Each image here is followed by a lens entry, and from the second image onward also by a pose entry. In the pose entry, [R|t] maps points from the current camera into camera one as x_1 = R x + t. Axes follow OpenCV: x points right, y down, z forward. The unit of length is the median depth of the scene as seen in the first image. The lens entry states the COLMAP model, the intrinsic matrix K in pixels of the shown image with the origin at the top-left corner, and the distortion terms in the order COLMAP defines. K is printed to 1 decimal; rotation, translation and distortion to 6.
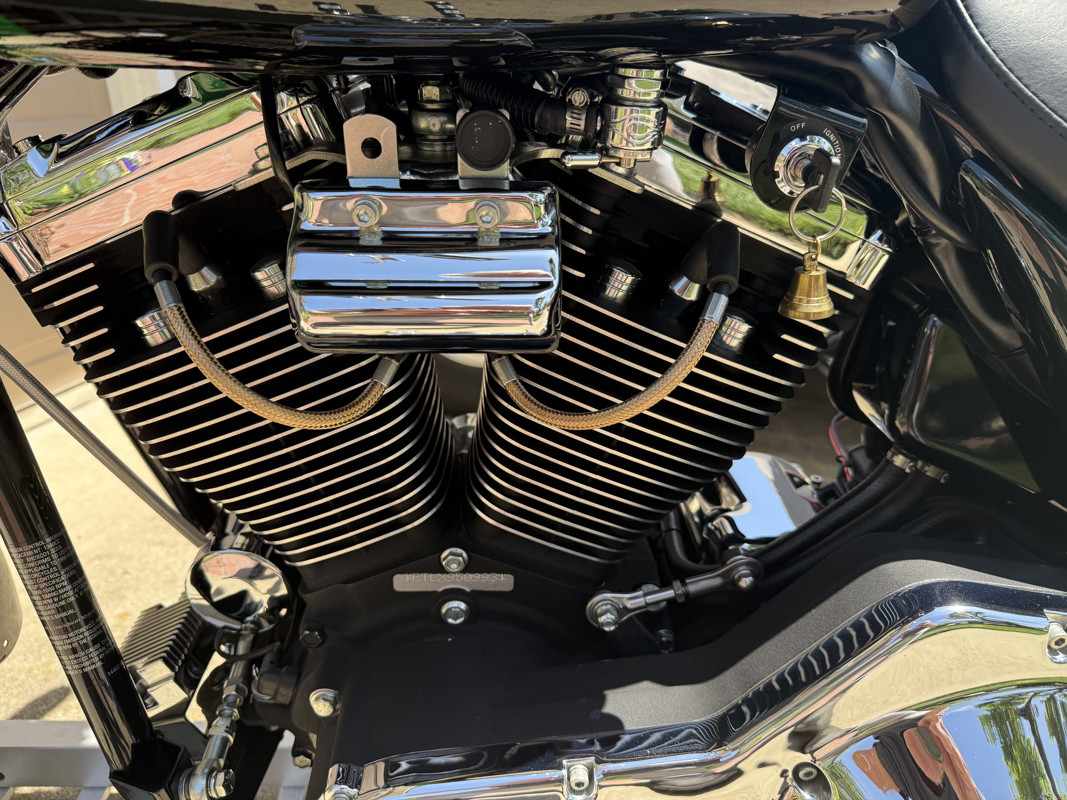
lens RADIAL K [[748.2, 0, 533.5], [0, 748.2, 400.0], [0, 0, 1]] dist [-0.004592, -0.004703]
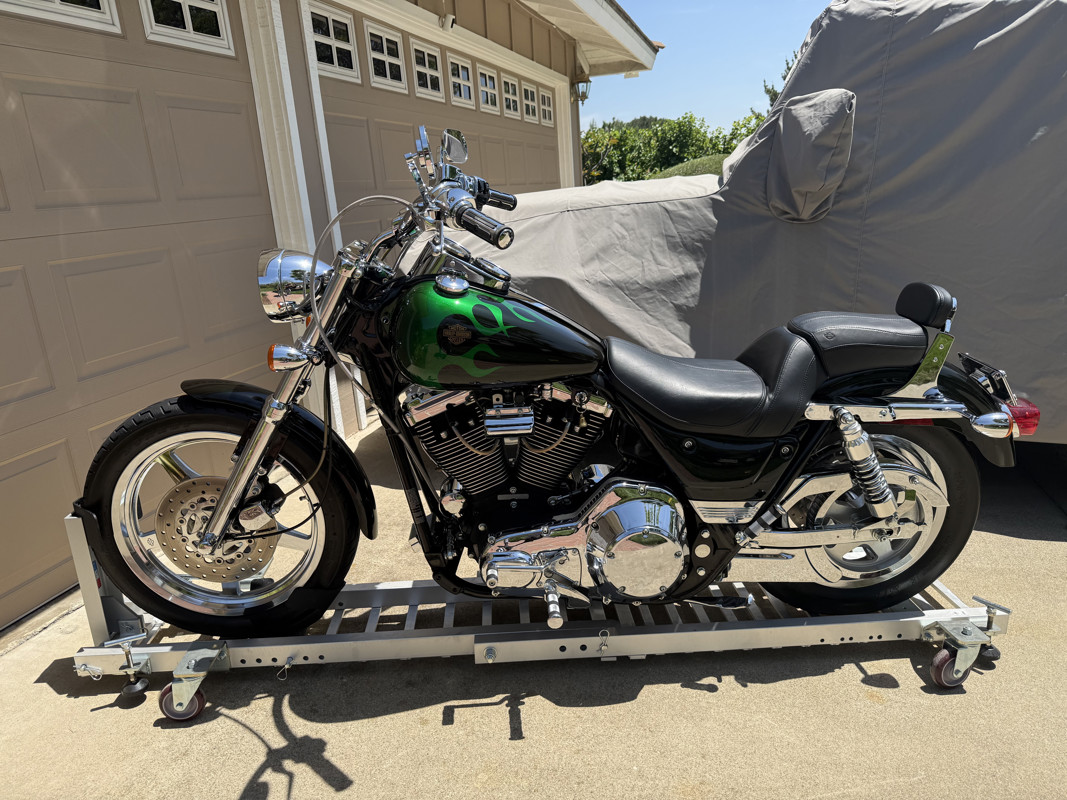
lens RADIAL K [[753.9, 0, 534.4], [0, 753.9, 368.4], [0, 0, 1]] dist [0.002909, 0.000628]
pose [[0.998691, -0.048356, -0.016658, 0.125590], [0.045859, 0.990853, -0.126914, 0.119031], [0.022642, 0.125984, 0.991774, -3.772724]]
